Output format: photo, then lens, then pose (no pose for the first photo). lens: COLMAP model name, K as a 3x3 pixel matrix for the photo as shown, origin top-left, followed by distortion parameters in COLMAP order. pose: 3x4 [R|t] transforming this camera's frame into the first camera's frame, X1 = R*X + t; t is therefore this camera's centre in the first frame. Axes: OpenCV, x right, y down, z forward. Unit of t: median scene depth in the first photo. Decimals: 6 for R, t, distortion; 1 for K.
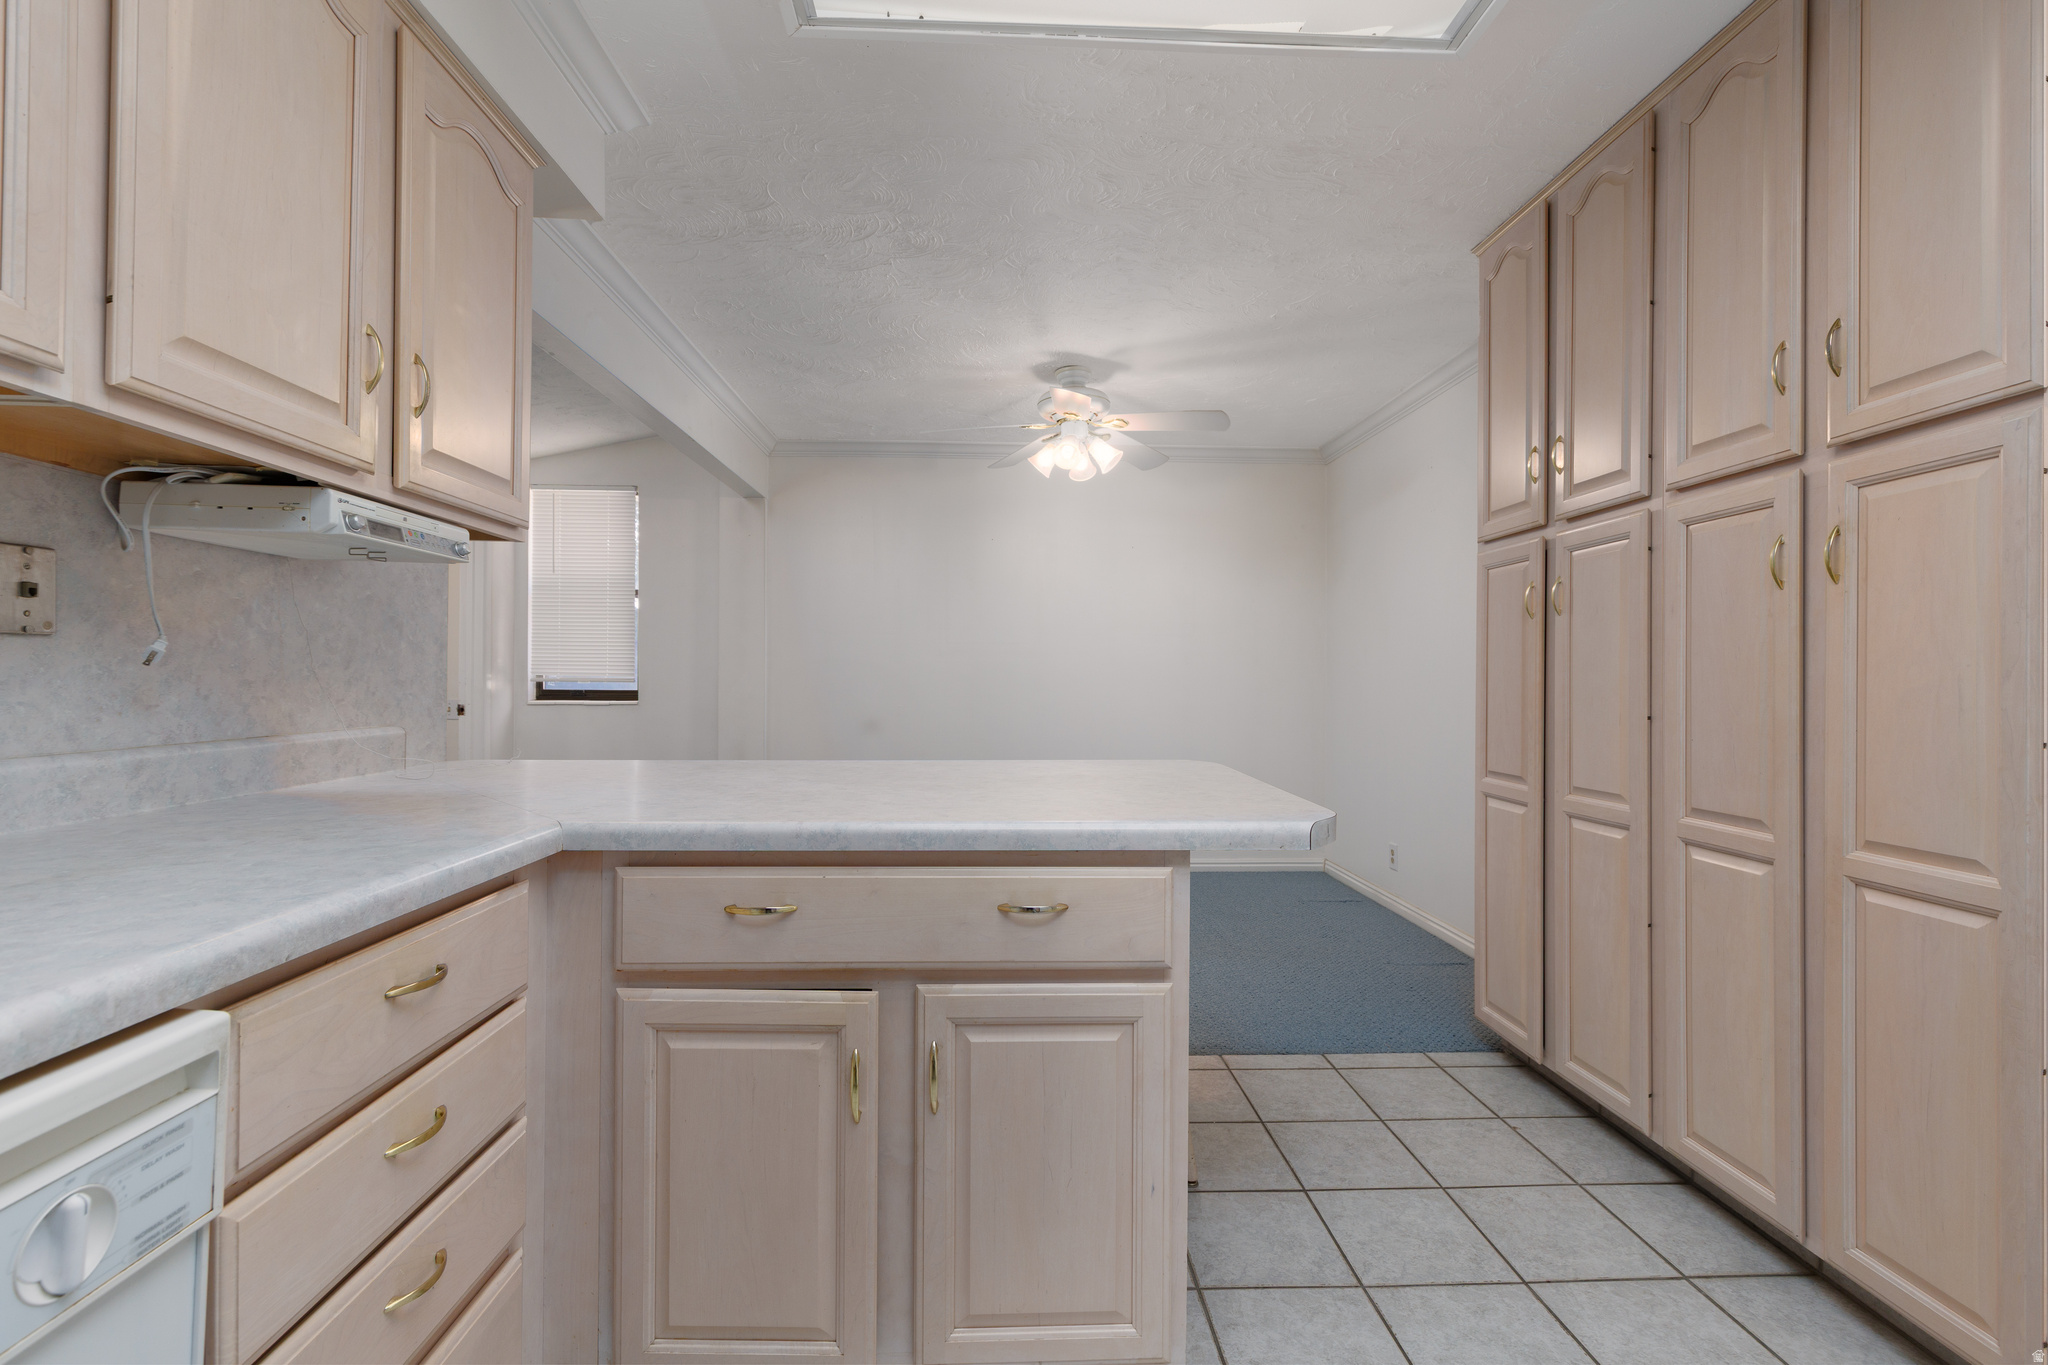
lens RADIAL K [[912.6, 0, 1032.4], [0, 912.6, 671.9], [0, 0, 1]] dist [0.001880, 0.000135]
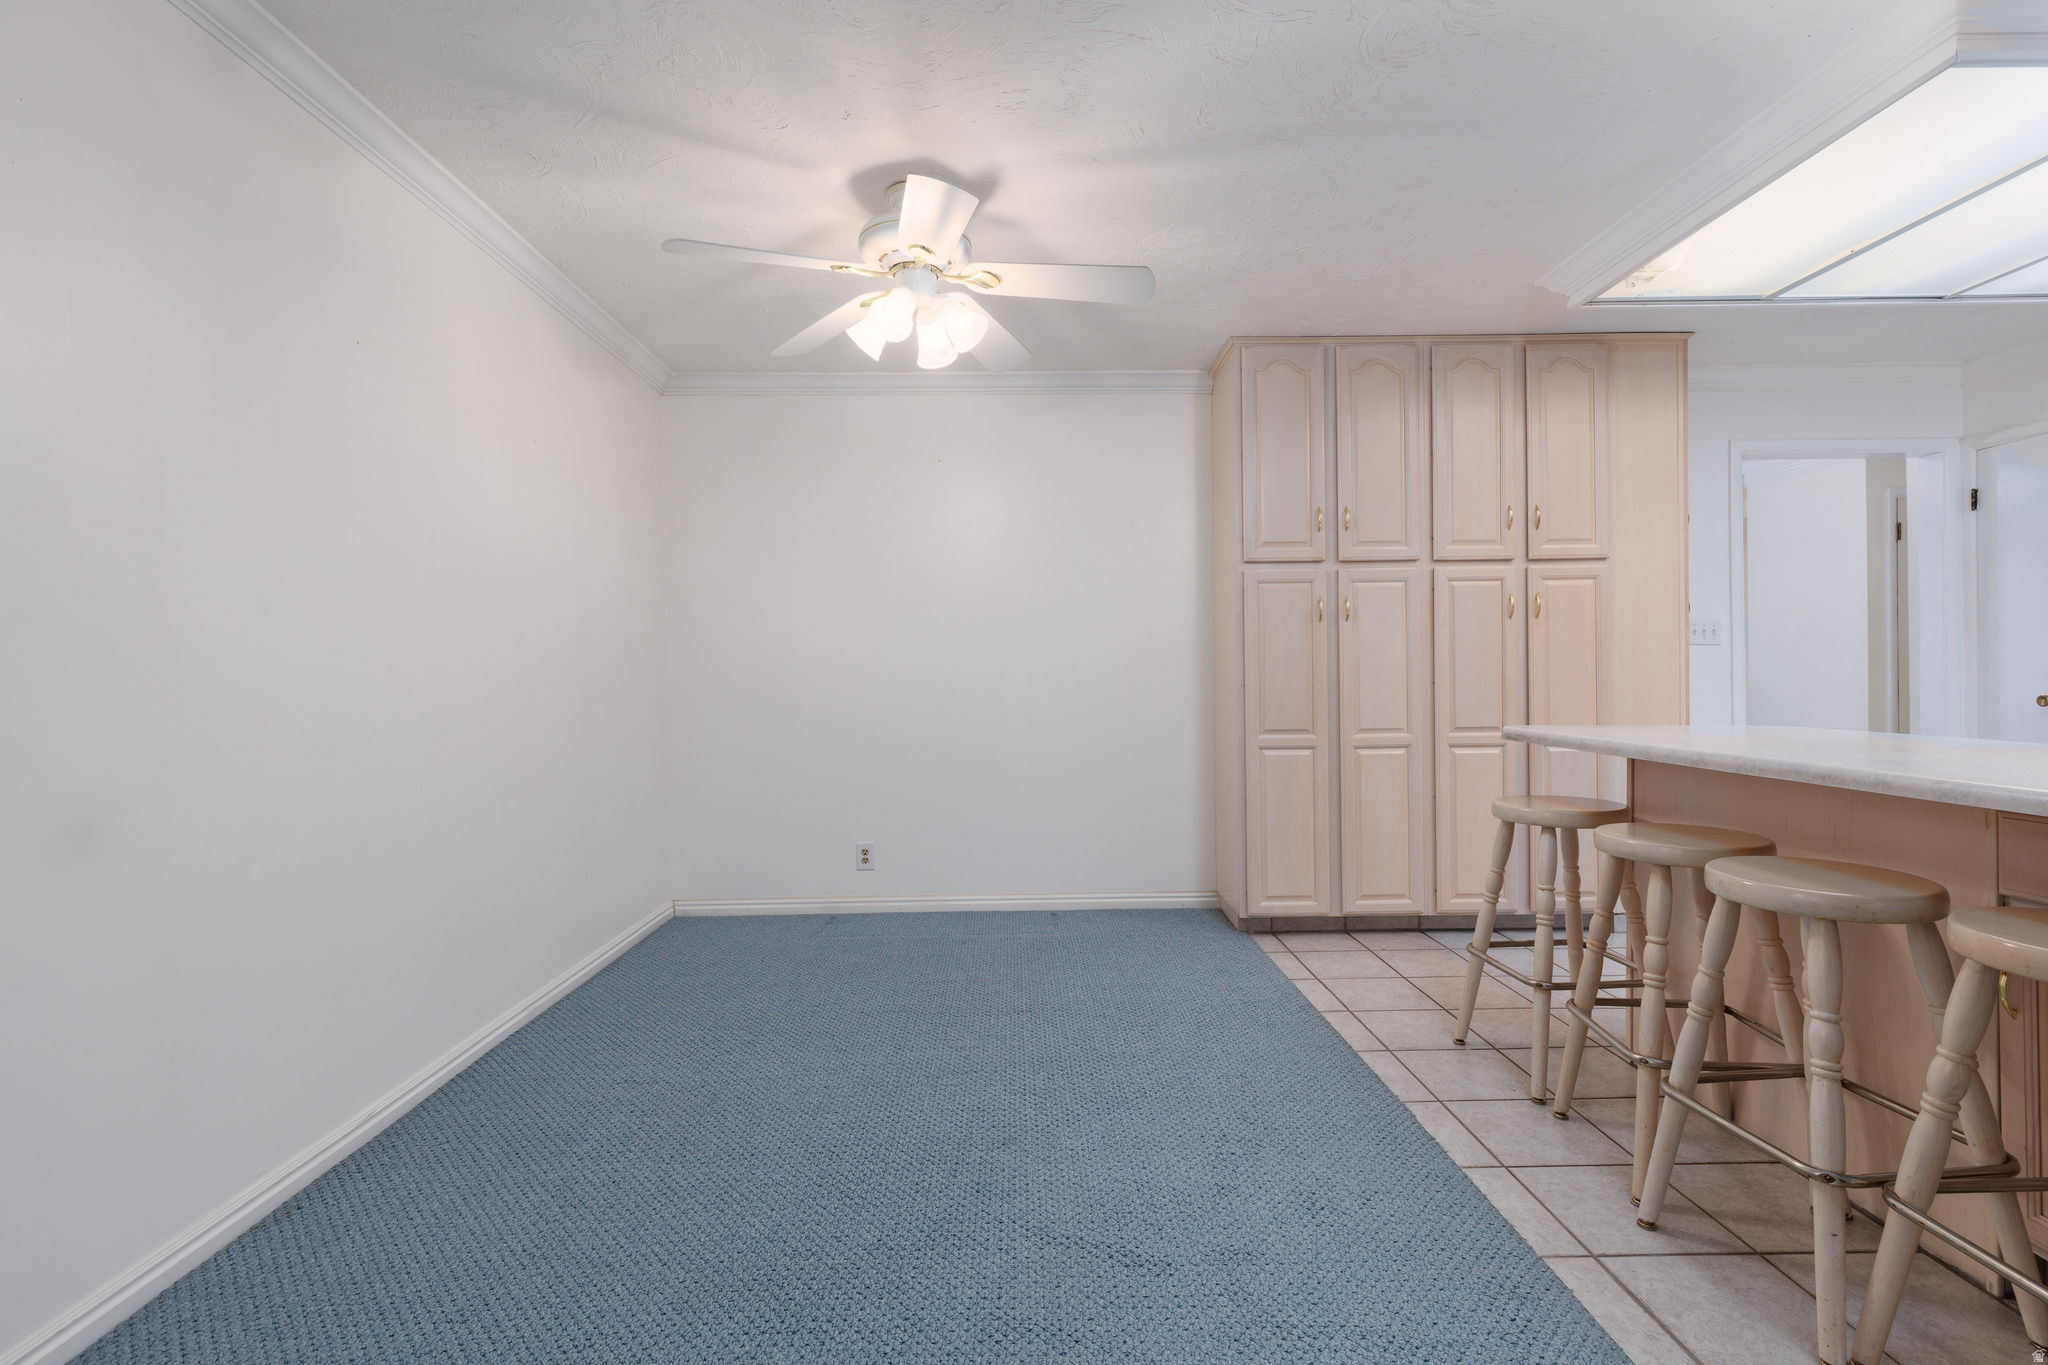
lens RADIAL K [[912.6, 0, 1032.4], [0, 912.6, 671.9], [0, 0, 1]] dist [0.001880, 0.000135]
pose [[0.022193, -0.003025, 0.999749, -0.938538], [0.000660, 0.999995, 0.003011, 0.019547], [-0.999753, 0.000593, 0.022195, 1.415546]]
